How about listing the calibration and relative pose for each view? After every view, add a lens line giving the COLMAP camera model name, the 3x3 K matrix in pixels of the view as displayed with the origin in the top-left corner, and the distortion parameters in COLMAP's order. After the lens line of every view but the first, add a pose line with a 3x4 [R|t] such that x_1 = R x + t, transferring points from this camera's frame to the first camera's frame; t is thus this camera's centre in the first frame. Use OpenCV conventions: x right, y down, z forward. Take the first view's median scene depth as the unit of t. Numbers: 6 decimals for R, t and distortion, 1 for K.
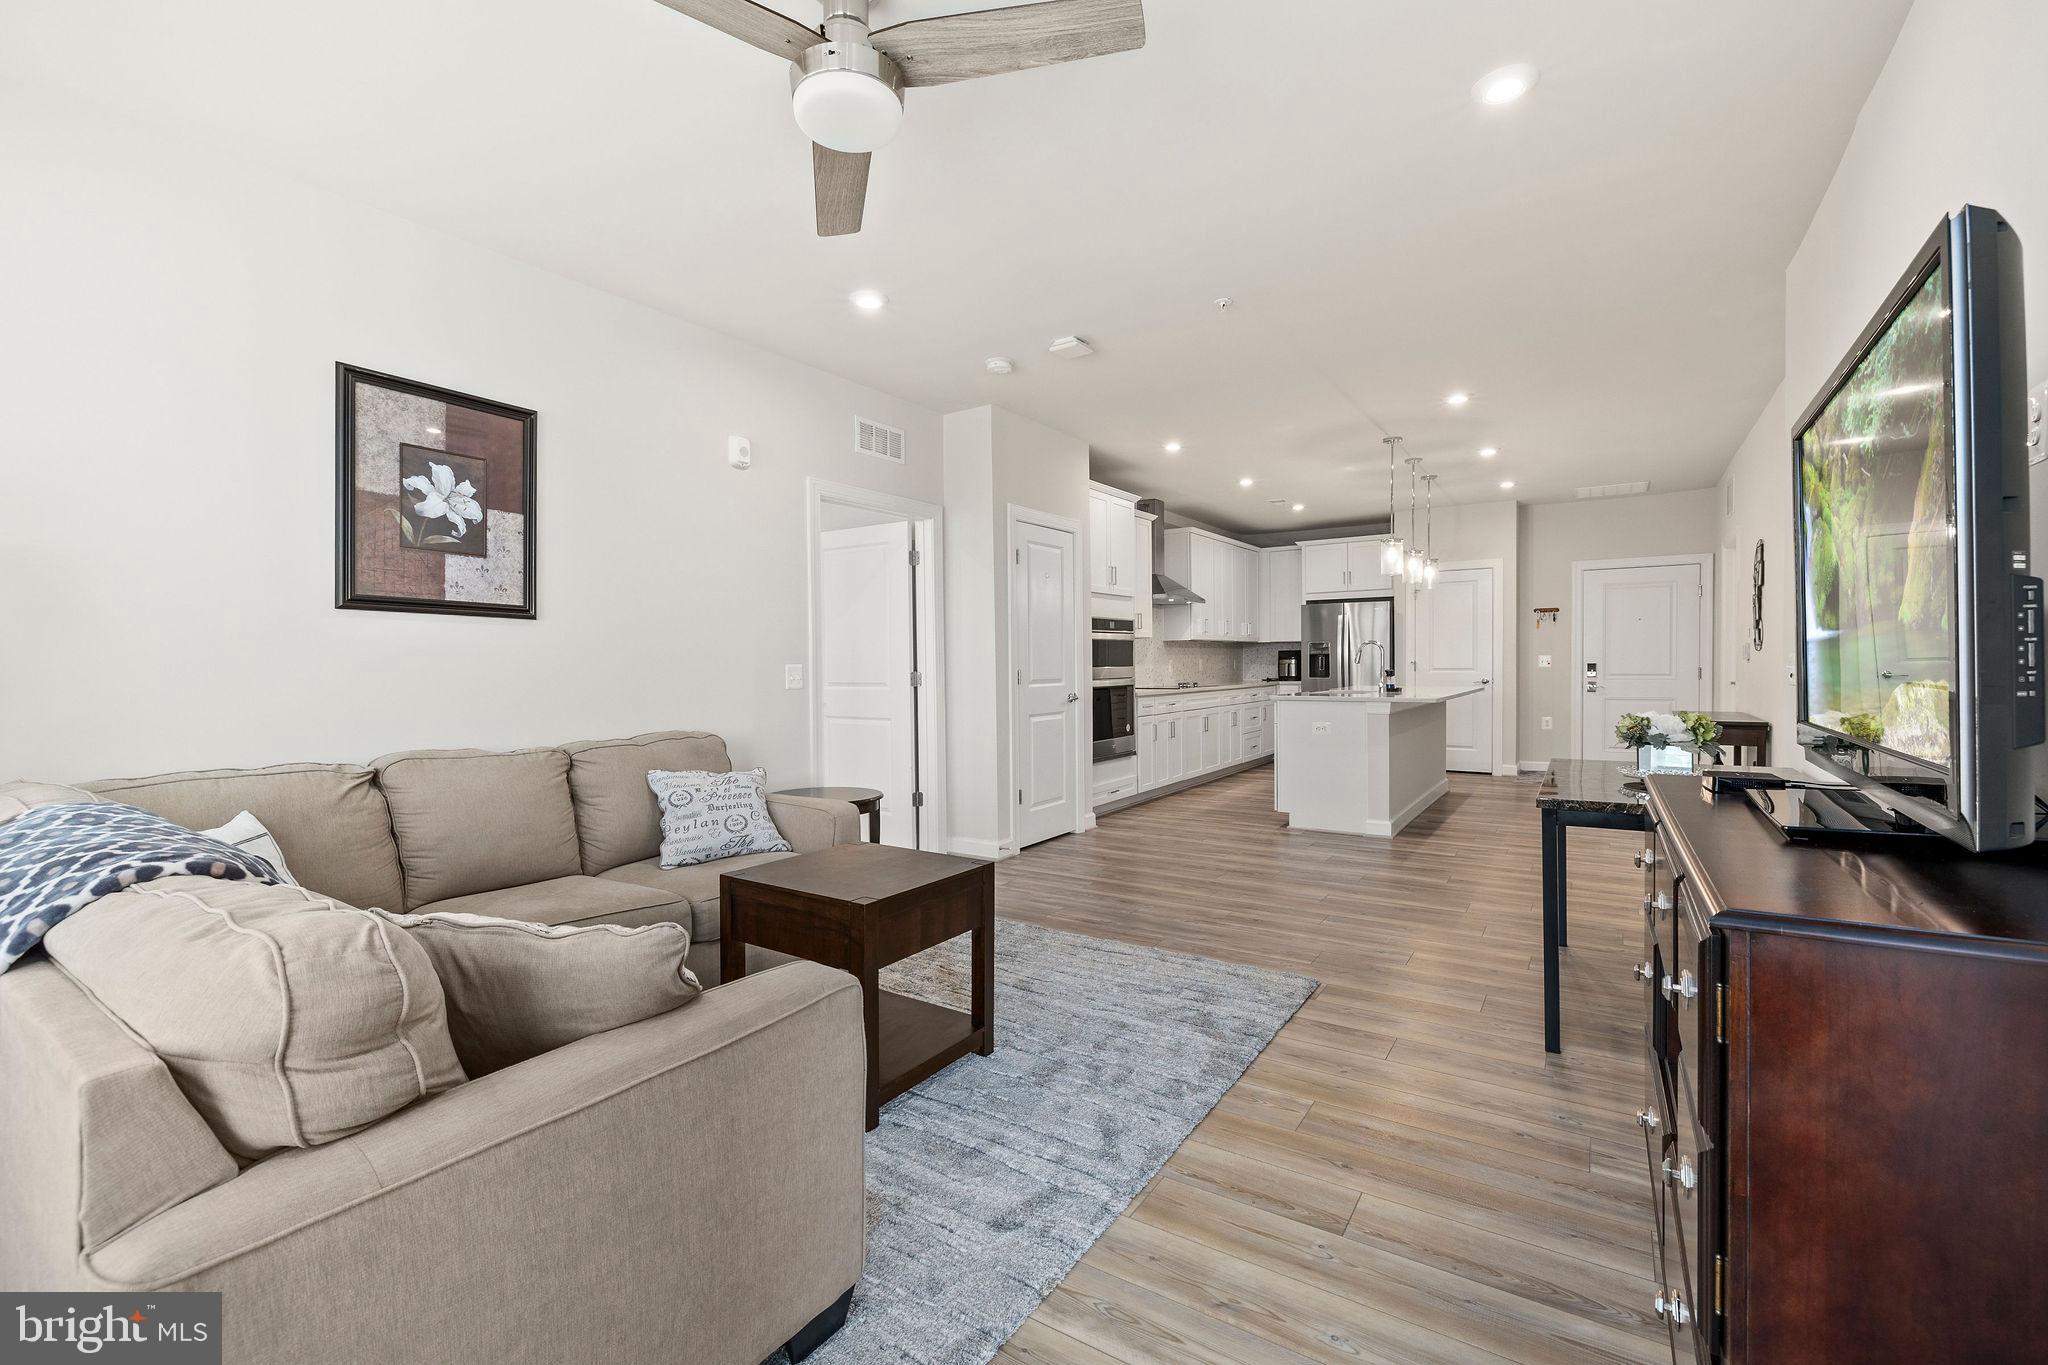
lens RADIAL K [[861.1, 0, 1008.0], [0, 861.1, 683.8], [0, 0, 1]] dist [-0.002770, 0.001000]
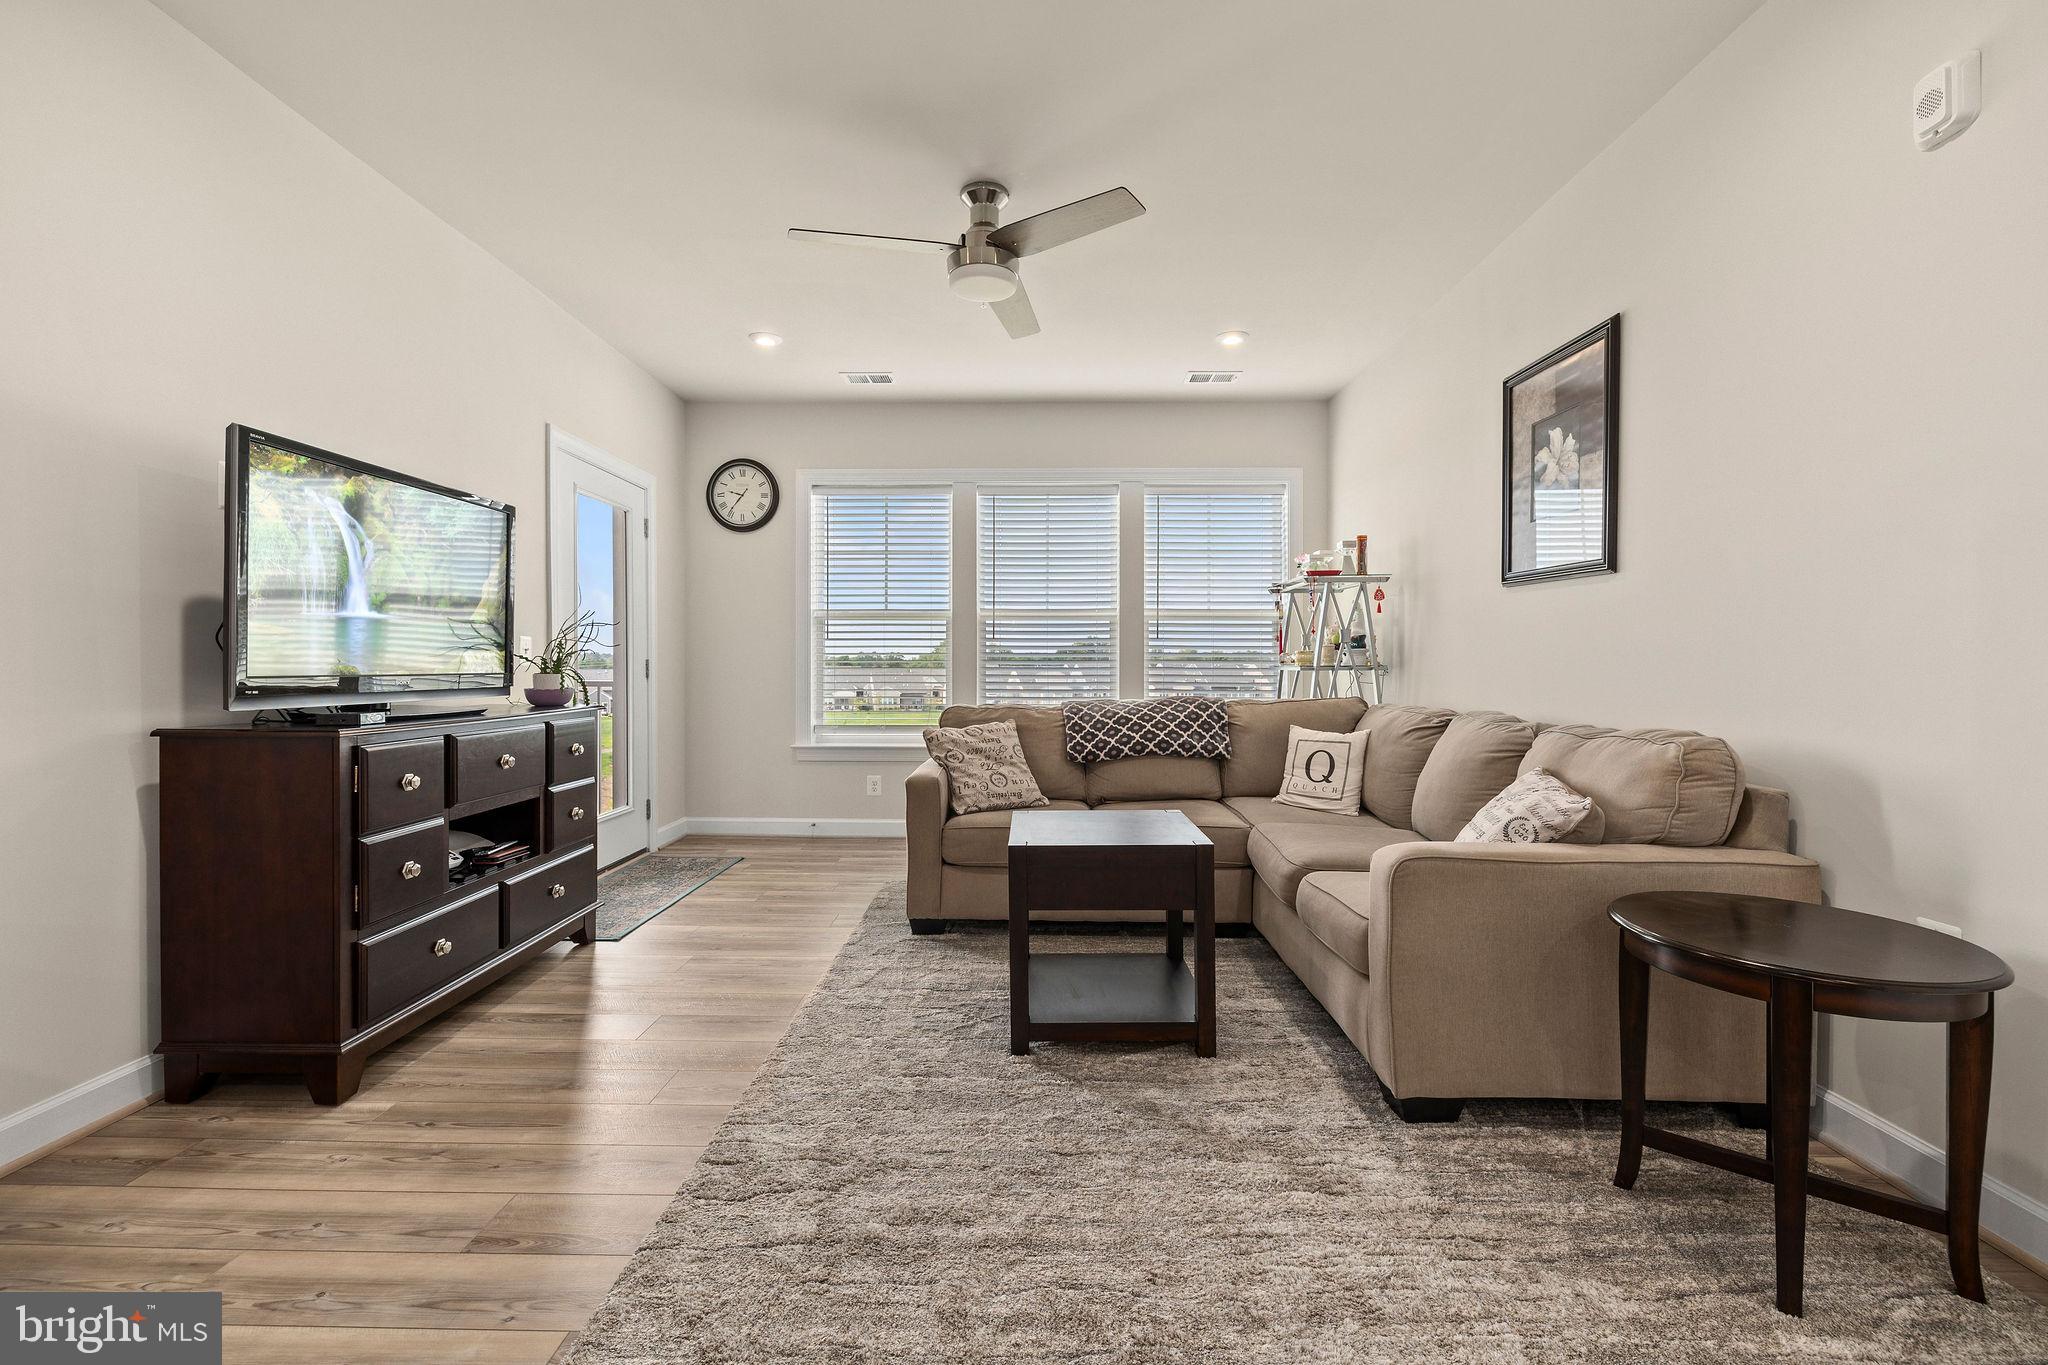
lens RADIAL K [[861.1, 0, 1026.7], [0, 861.1, 676.9], [0, 0, 1]] dist [-0.002770, 0.001000]
pose [[-0.830643, 0.014860, -0.556606, 0.146646], [-0.006202, 0.999335, 0.035937, -0.000769], [0.556770, 0.033303, -0.829999, 0.547319]]
